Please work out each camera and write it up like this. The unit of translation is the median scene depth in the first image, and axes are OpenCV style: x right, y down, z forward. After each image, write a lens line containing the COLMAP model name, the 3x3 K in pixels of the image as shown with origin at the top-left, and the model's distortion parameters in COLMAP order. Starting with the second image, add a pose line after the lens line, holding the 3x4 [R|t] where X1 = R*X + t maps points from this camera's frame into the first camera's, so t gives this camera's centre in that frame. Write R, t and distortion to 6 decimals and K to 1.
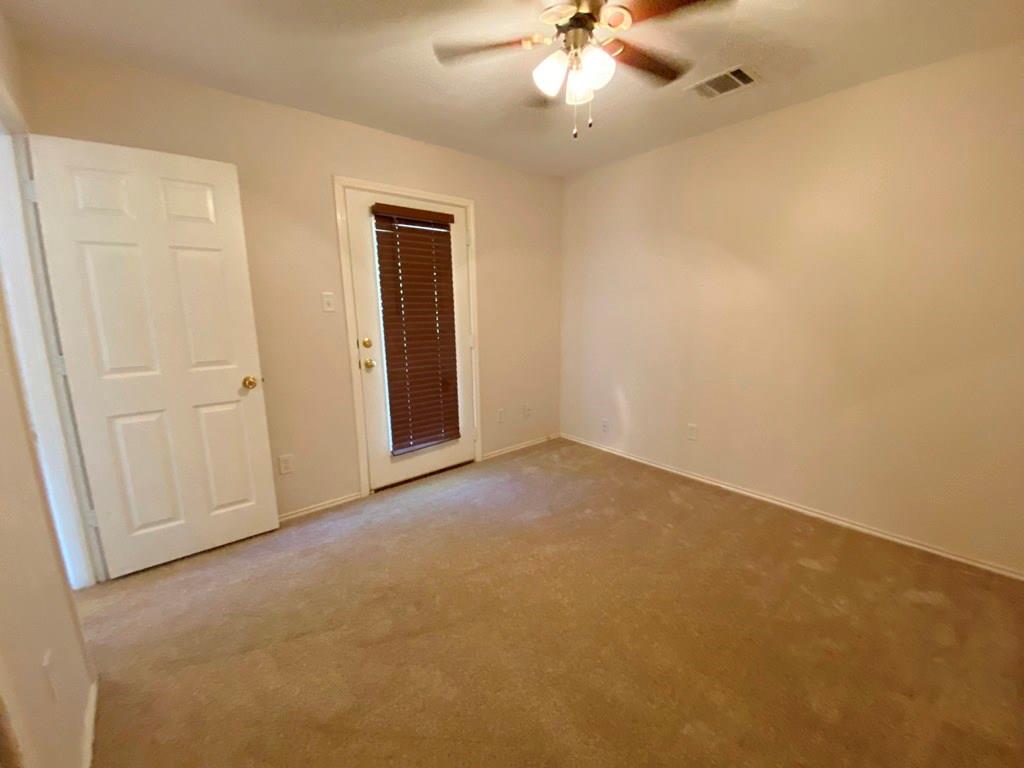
lens RADIAL K [[414.9, 0, 509.5], [0, 414.9, 383.5], [0, 0, 1]] dist [-0.010611, -0.003211]
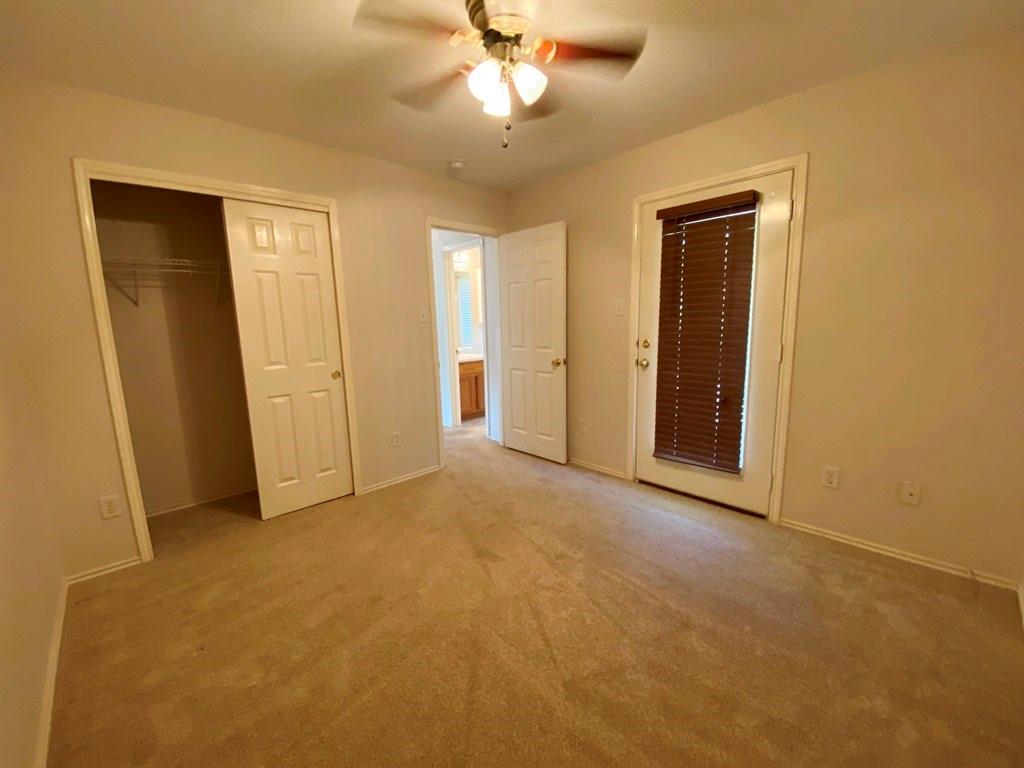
lens RADIAL K [[414.9, 0, 510.4], [0, 414.9, 383.0], [0, 0, 1]] dist [-0.010611, -0.003211]
pose [[0.035115, 0.164044, -0.985828, 0.721842], [-0.150018, 0.976124, 0.157086, -0.114179], [0.988060, 0.142376, 0.058886, 0.599636]]
